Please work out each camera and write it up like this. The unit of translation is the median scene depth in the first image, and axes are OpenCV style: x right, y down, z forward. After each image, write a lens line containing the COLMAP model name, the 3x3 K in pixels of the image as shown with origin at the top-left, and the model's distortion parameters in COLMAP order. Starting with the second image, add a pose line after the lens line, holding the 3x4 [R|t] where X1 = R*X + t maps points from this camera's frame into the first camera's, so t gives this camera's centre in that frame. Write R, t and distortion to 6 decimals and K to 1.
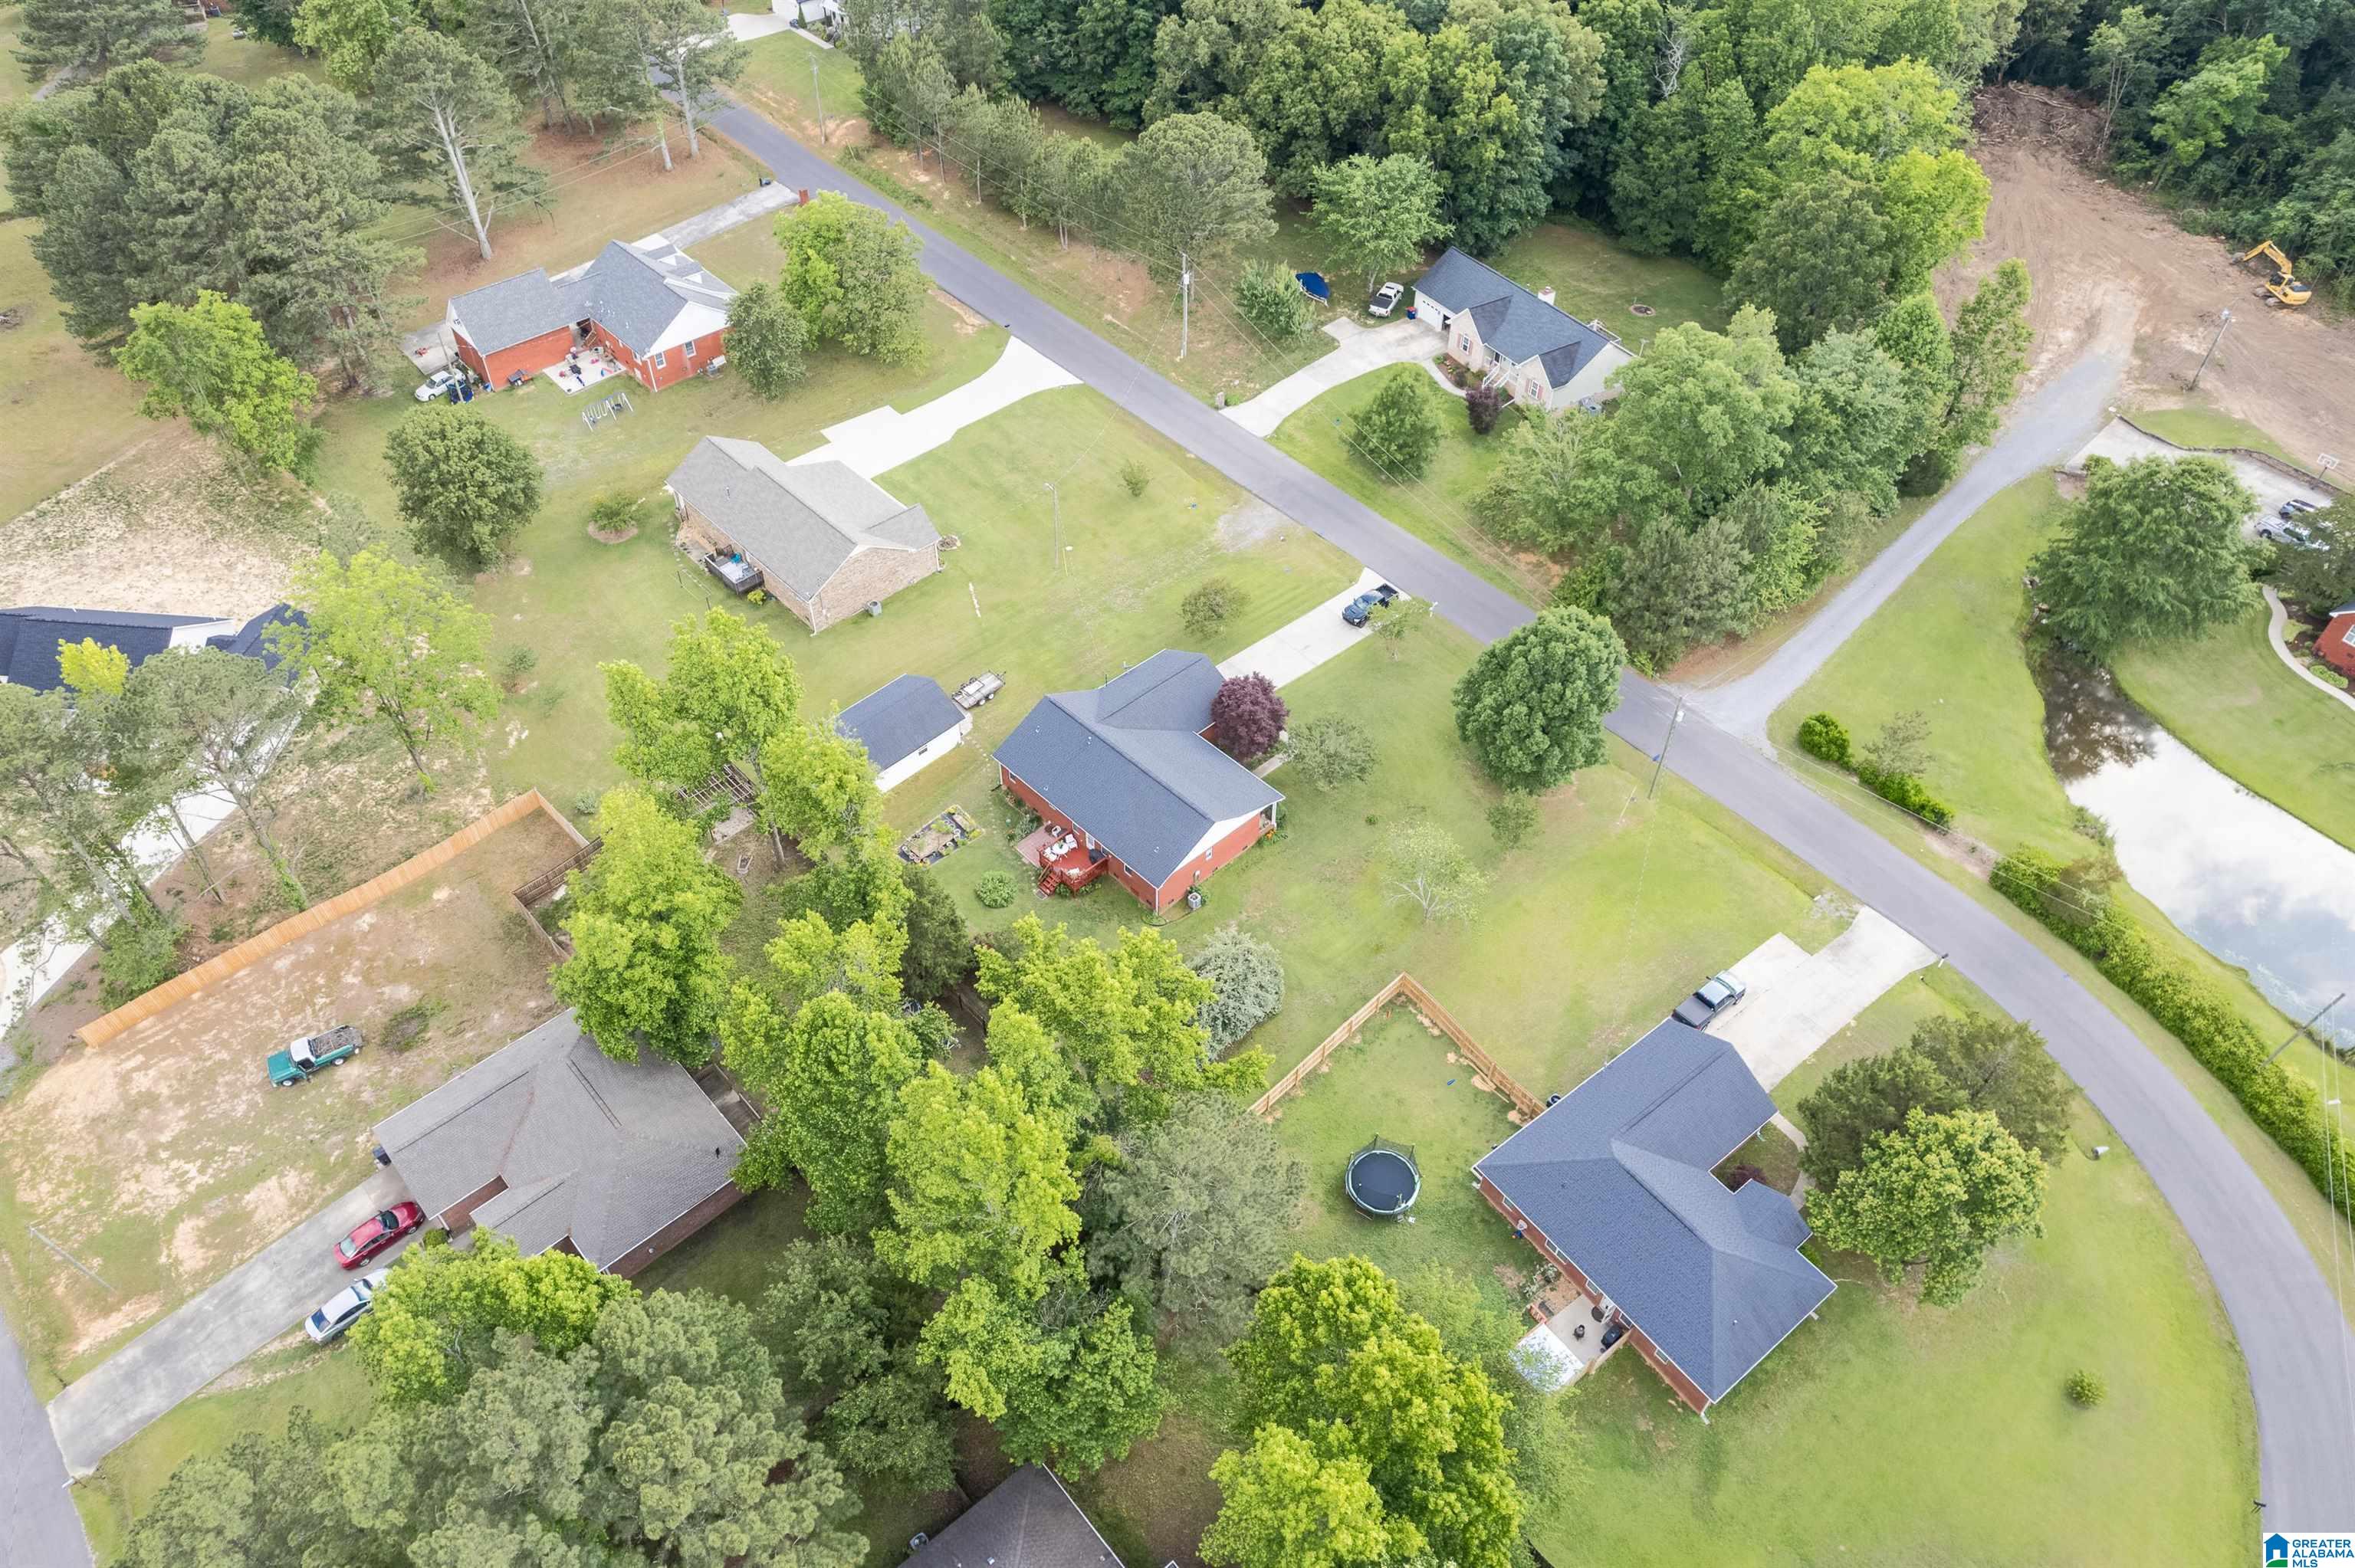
lens RADIAL K [[1512.1, 0, 1173.6], [0, 1512.1, 775.2], [0, 0, 1]] dist [-0.075473, 0.067990]
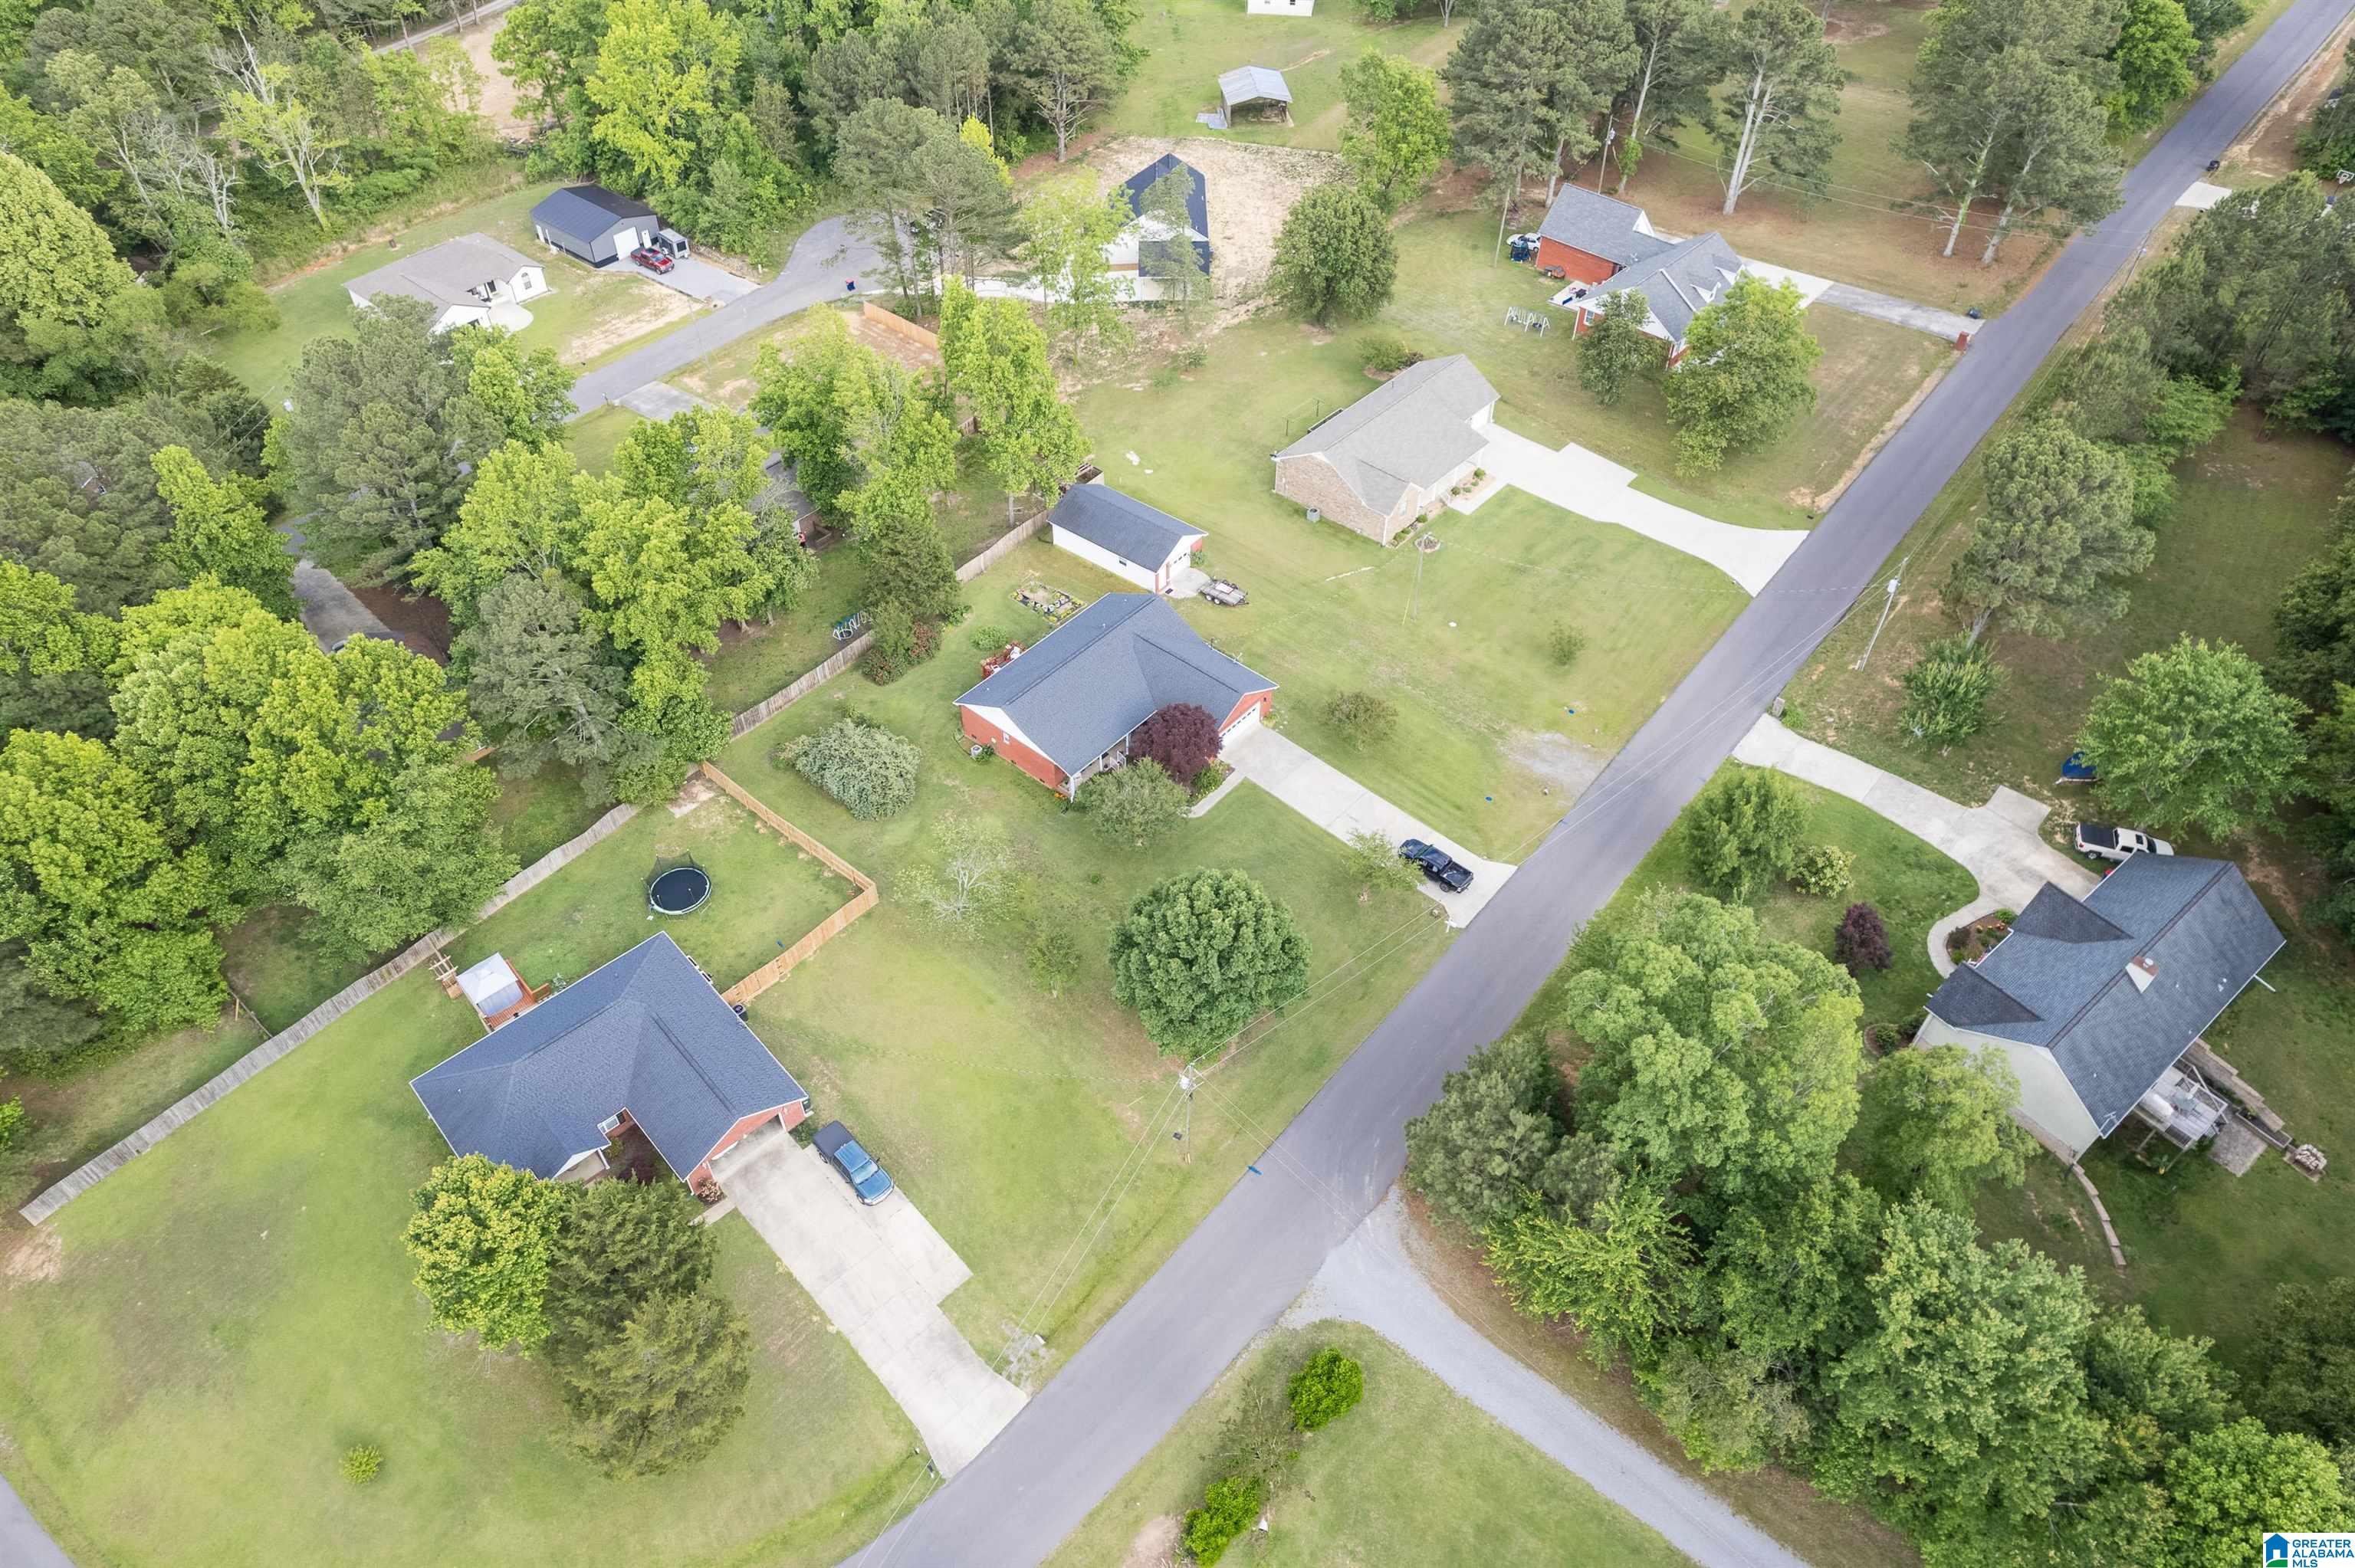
lens RADIAL K [[1512.1, 0, 1173.6], [0, 1512.1, 775.2], [0, 0, 1]] dist [-0.075473, 0.067990]
pose [[0.097318, 0.701138, -0.706353, 0.618690], [-0.704210, 0.550031, 0.448947, -0.381403], [0.703290, 0.453730, 0.547276, 0.380804]]
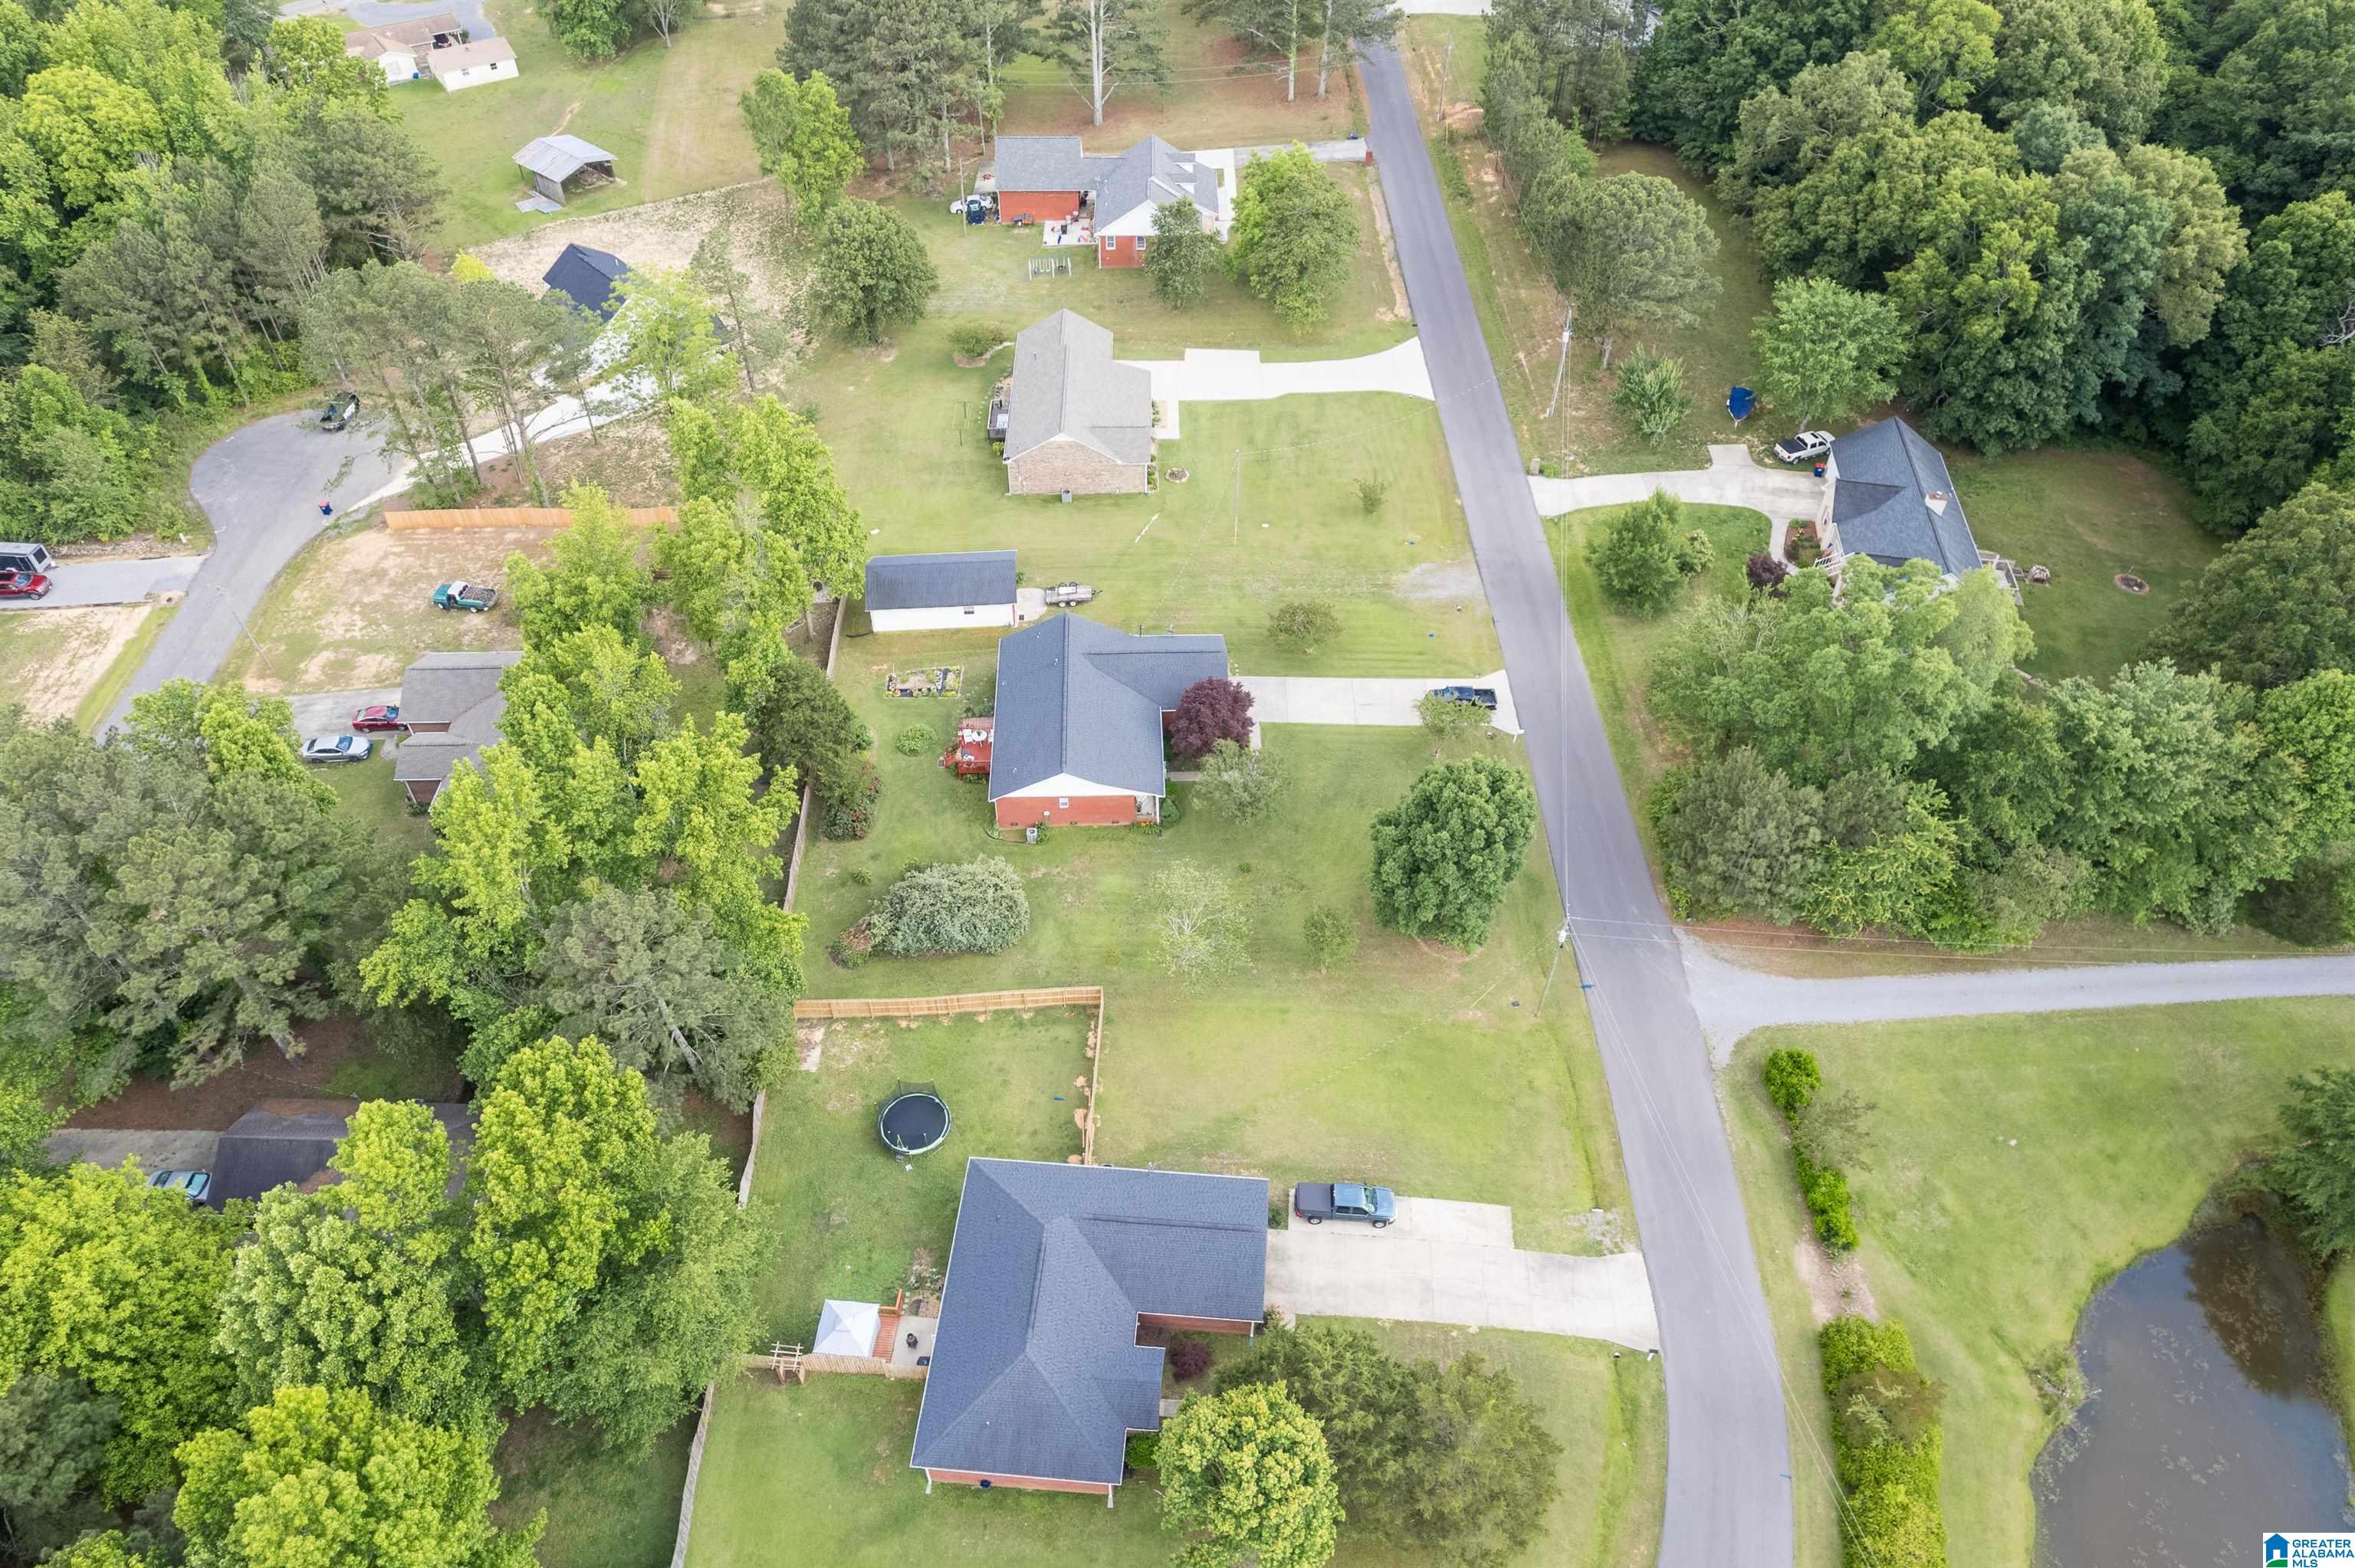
lens RADIAL K [[1512.1, 0, 1173.6], [0, 1512.1, 775.2], [0, 0, 1]] dist [-0.075473, 0.067990]
pose [[0.746978, 0.470132, -0.470106, 0.419215], [-0.470124, 0.873484, 0.126525, -0.098334], [0.470113, 0.126497, 0.873494, 0.100592]]
